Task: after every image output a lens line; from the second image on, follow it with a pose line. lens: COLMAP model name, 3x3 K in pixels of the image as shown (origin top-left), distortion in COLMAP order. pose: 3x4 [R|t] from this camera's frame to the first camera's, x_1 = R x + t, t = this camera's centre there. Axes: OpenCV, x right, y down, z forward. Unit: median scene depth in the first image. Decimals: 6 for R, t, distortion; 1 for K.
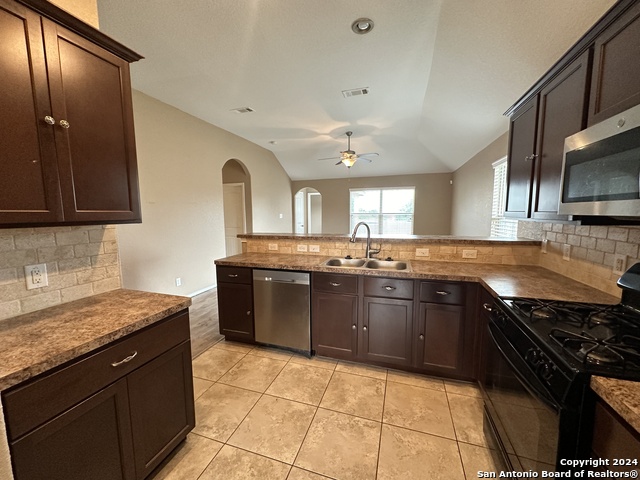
lens RADIAL K [[256.0, 0, 319.4], [0, 256.0, 240.5], [0, 0, 1]] dist [-0.002167, 0.001006]
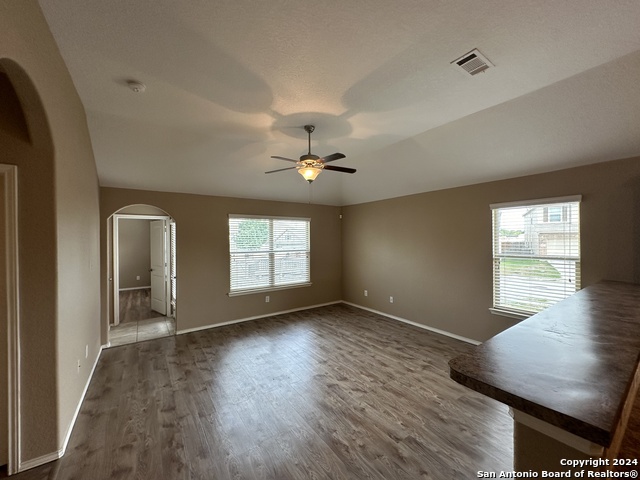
lens RADIAL K [[256.0, 0, 321.9], [0, 256.0, 240.0], [0, 0, 1]] dist [-0.002167, 0.001006]
pose [[0.599486, 0.005342, 0.800367, -0.736976], [0.091473, 0.992969, -0.075142, -0.202307], [-0.795141, 0.118258, 0.594782, 1.296706]]
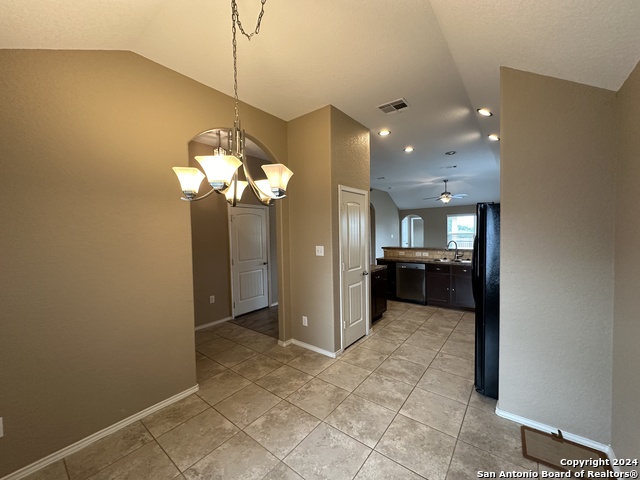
lens RADIAL K [[256.0, 0, 319.6], [0, 256.0, 238.6], [0, 0, 1]] dist [-0.002167, 0.001006]
pose [[0.938896, 0.000381, -0.344200, -0.119118], [-0.027334, 0.996924, -0.073459, 0.088312], [0.343113, 0.078379, 0.936018, -1.238506]]
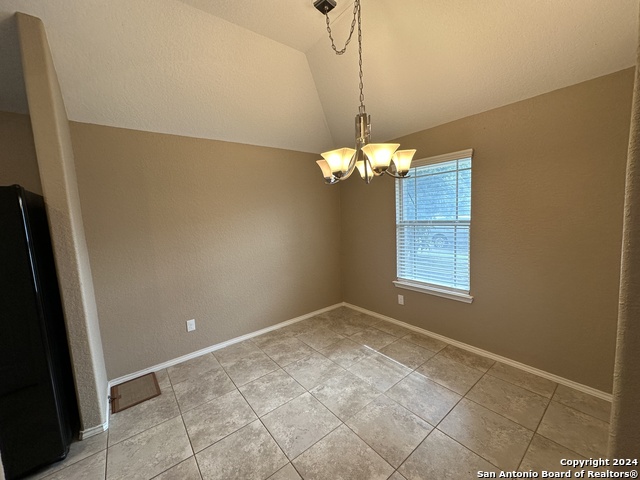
lens RADIAL K [[256.0, 0, 318.4], [0, 256.0, 238.5], [0, 0, 1]] dist [-0.002167, 0.001006]
pose [[-0.831214, -0.000982, 0.555951, -0.780843], [0.116161, 0.977620, 0.175401, -0.023055], [-0.543681, 0.210376, -0.812498, -0.093611]]
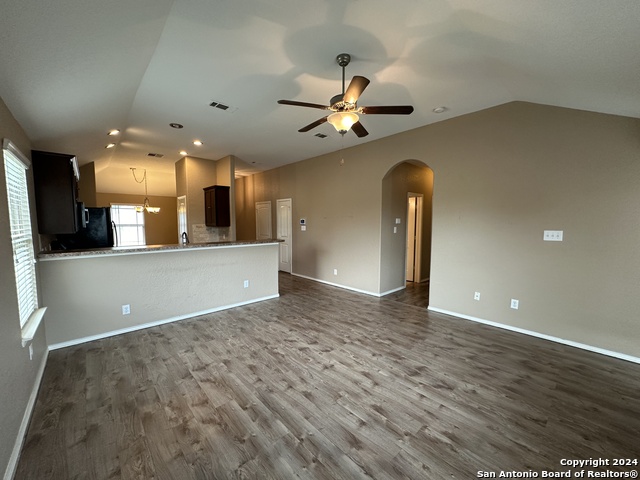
lens RADIAL K [[256.0, 0, 321.1], [0, 256.0, 241.4], [0, 0, 1]] dist [-0.002167, 0.001006]
pose [[-0.490357, 0.080418, -0.867803, 1.140465], [-0.091452, 0.985489, 0.142999, -0.320442], [0.866710, 0.149483, -0.475887, 2.506333]]
